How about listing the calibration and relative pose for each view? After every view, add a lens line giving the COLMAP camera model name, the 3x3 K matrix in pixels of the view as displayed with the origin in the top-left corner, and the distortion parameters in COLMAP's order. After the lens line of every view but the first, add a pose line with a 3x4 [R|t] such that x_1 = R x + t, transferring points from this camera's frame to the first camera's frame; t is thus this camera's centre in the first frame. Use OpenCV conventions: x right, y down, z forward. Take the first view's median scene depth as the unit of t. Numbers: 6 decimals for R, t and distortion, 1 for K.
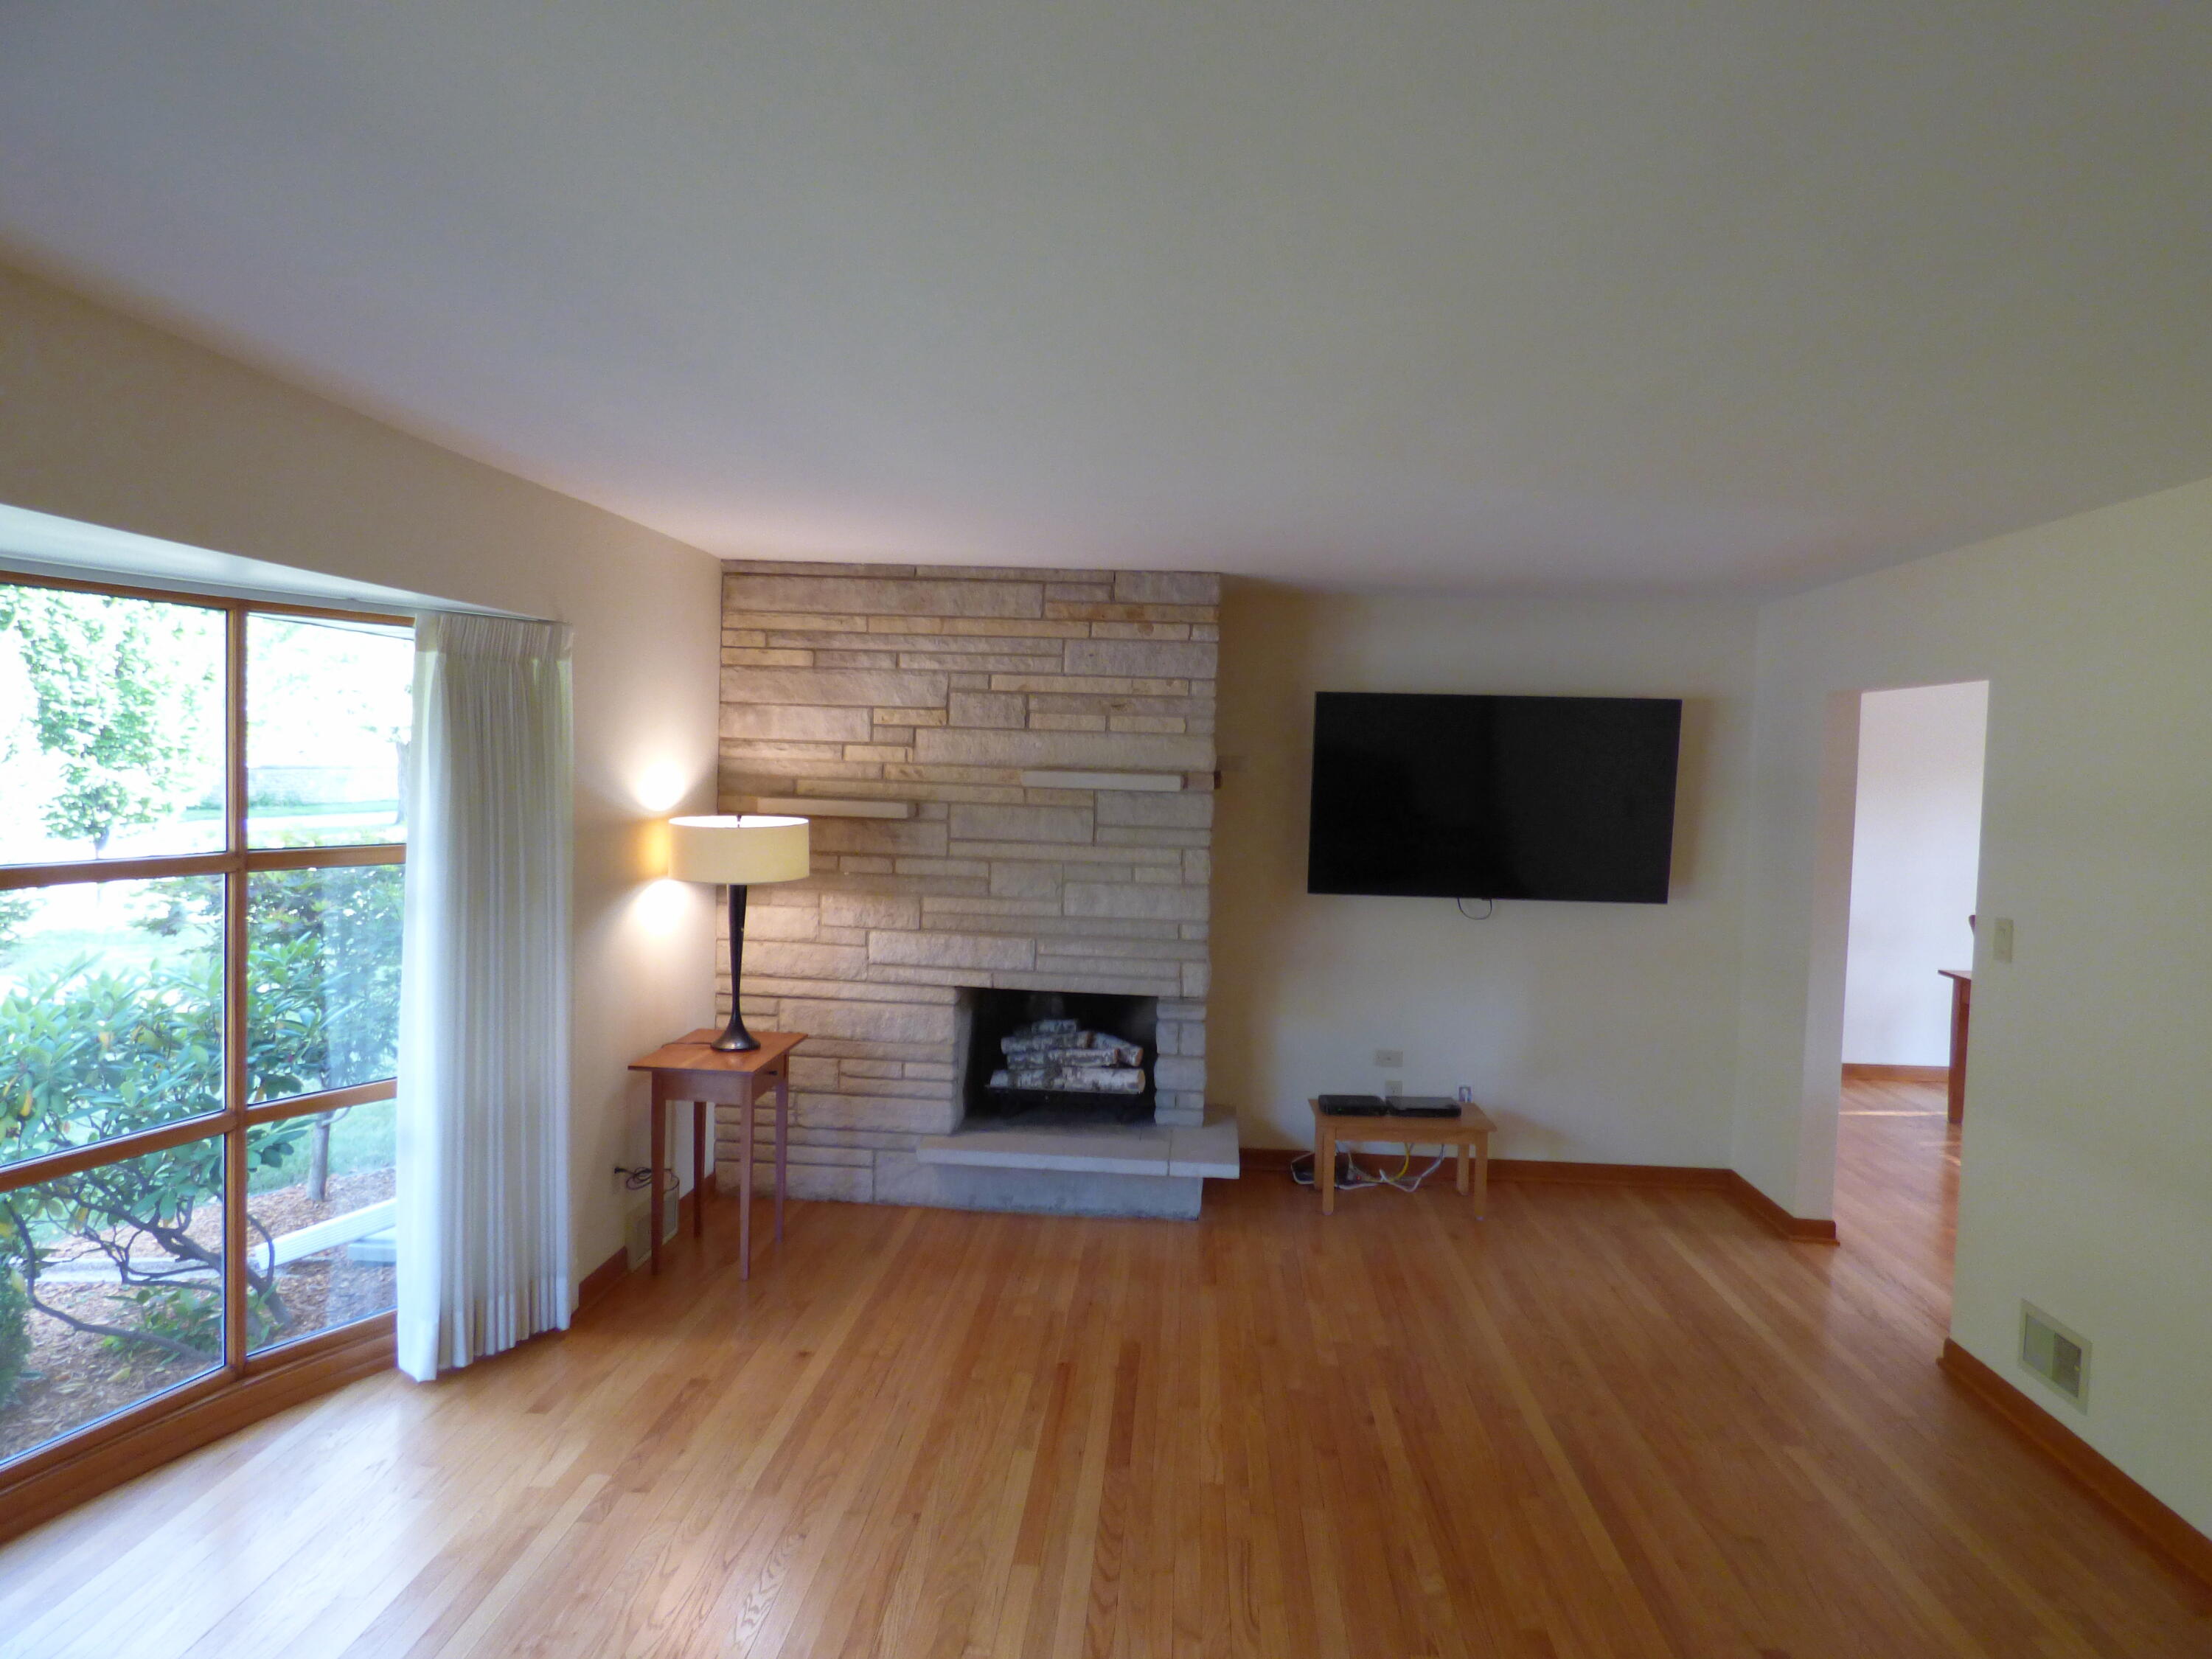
lens RADIAL K [[1365.1, 0, 1099.4], [0, 1365.1, 831.7], [0, 0, 1]] dist [-0.003524, -0.012645]
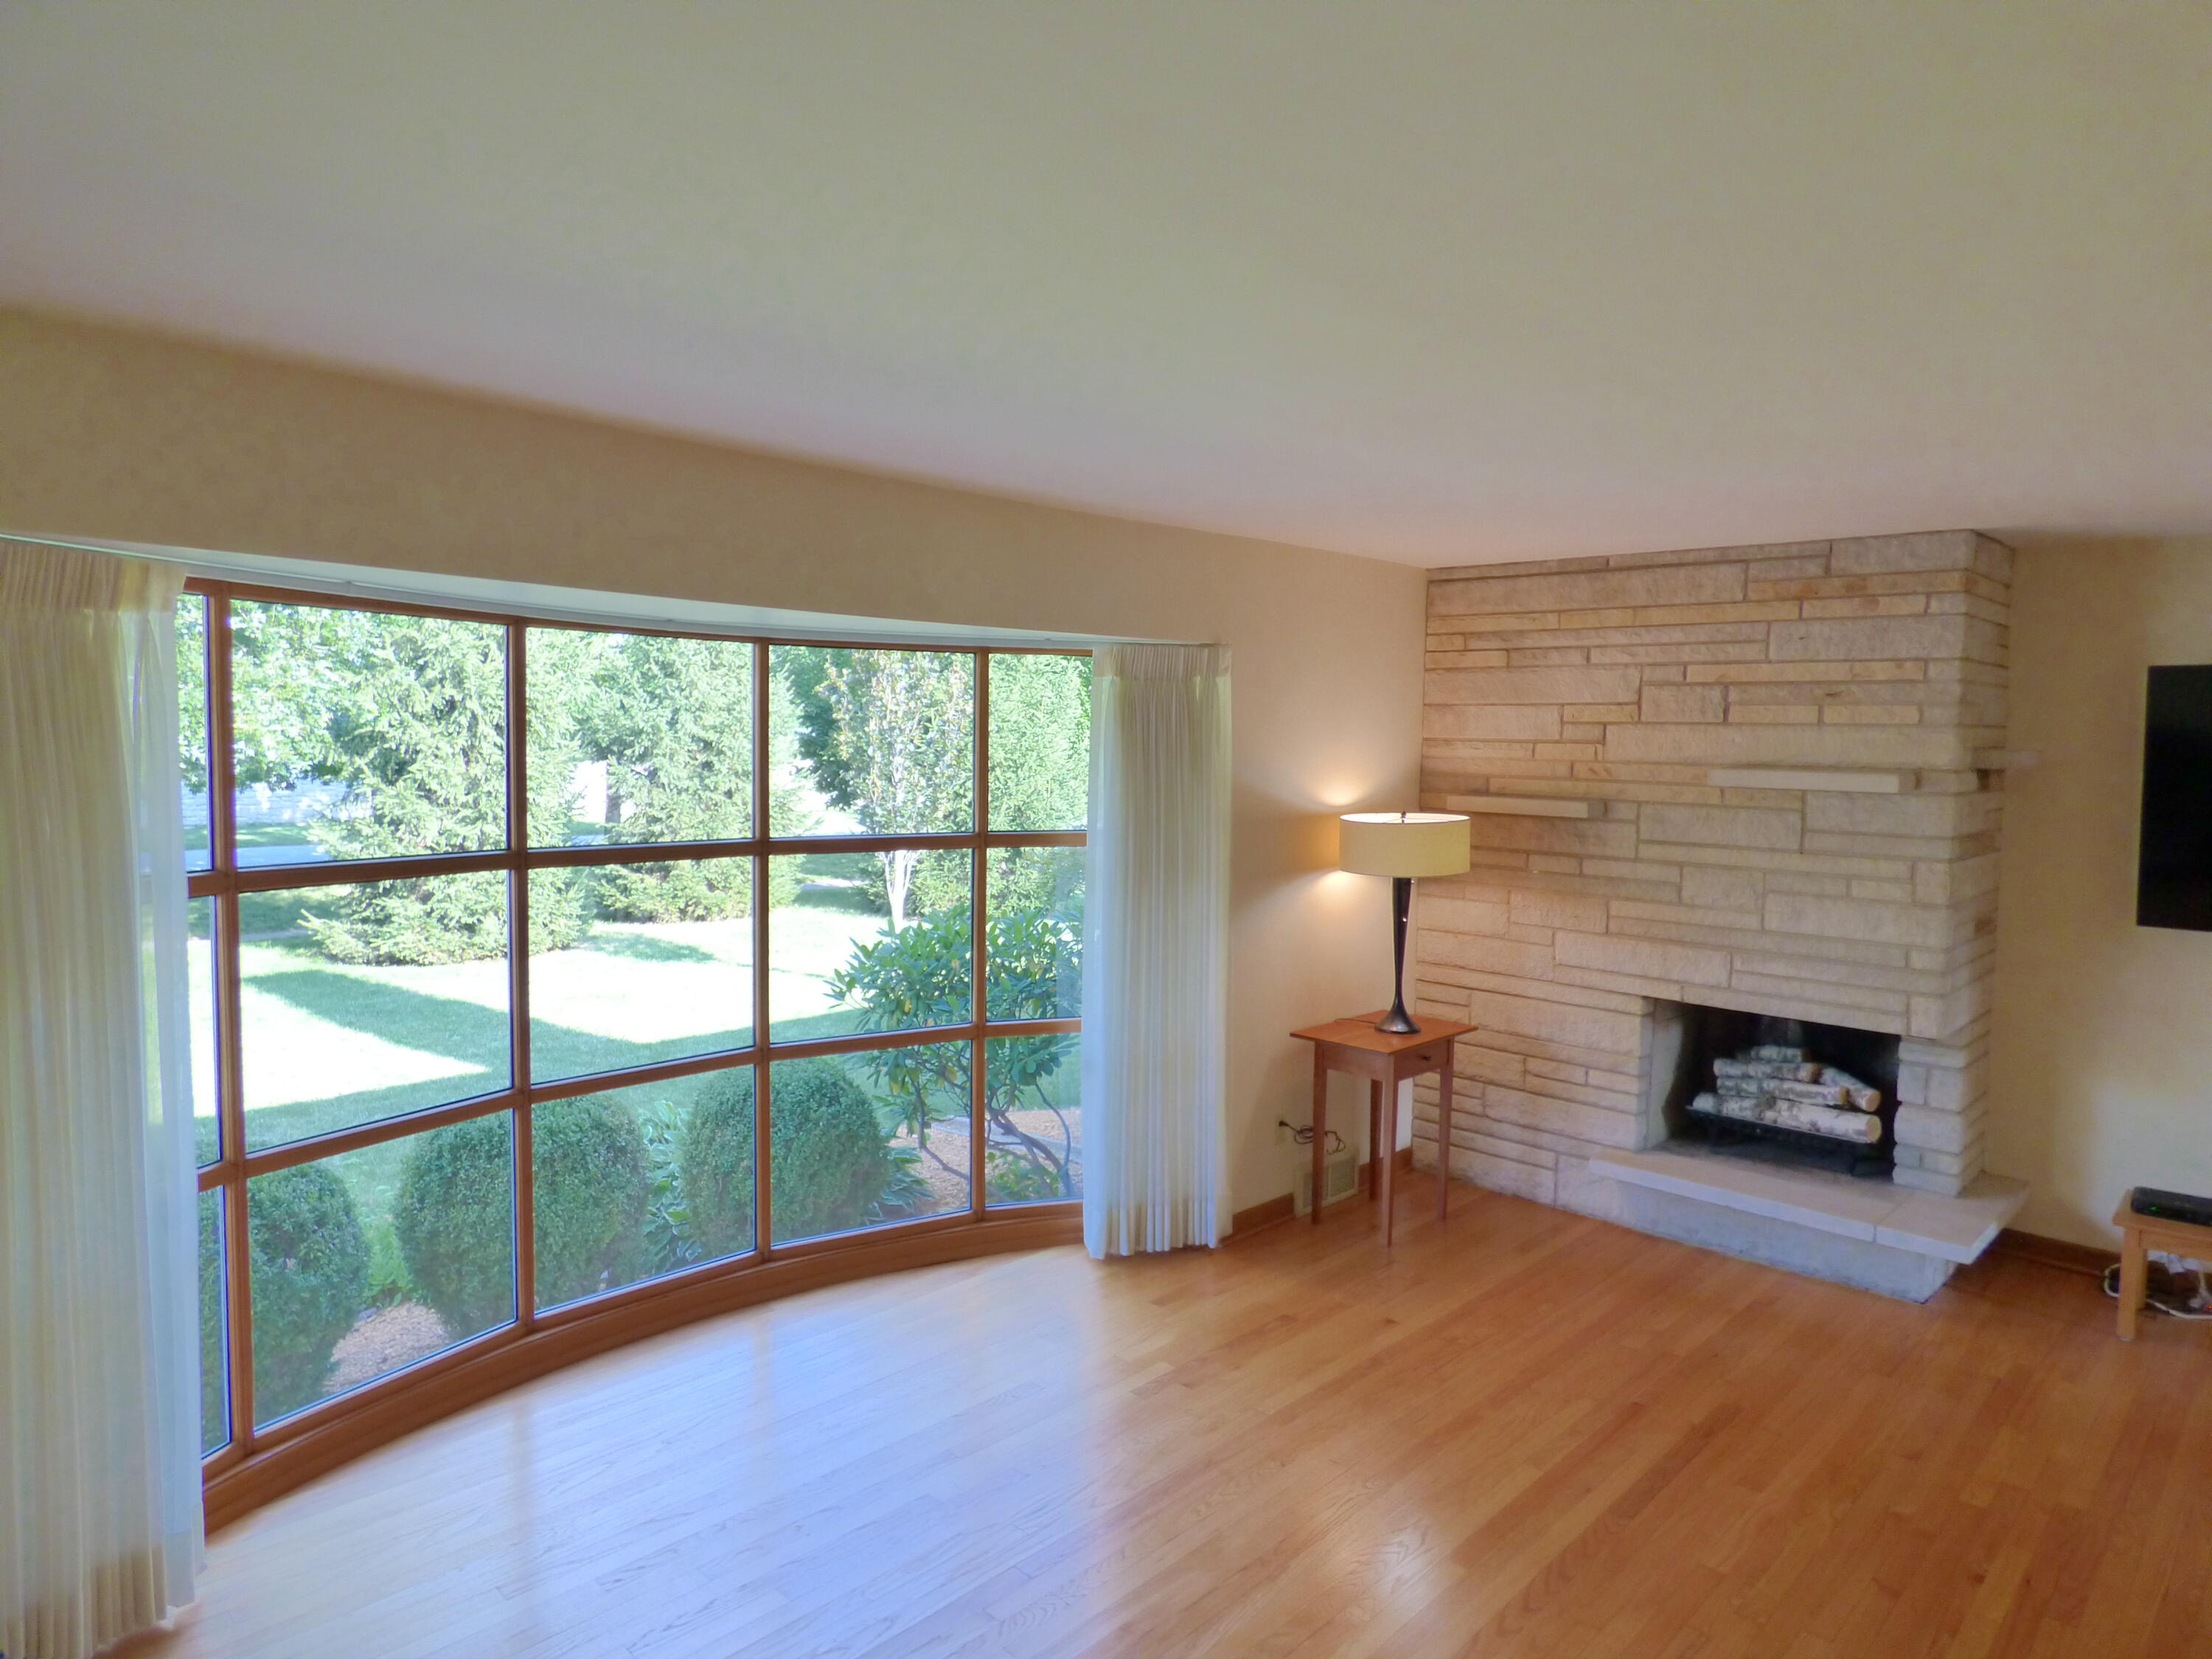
lens RADIAL K [[1365.1, 0, 1091.9], [0, 1365.1, 826.7], [0, 0, 1]] dist [-0.003524, -0.012645]
pose [[0.758820, 0.025666, -0.650795, 0.220908], [-0.023997, 0.999647, 0.011443, -0.006118], [0.650858, 0.006934, 0.759168, 0.031048]]
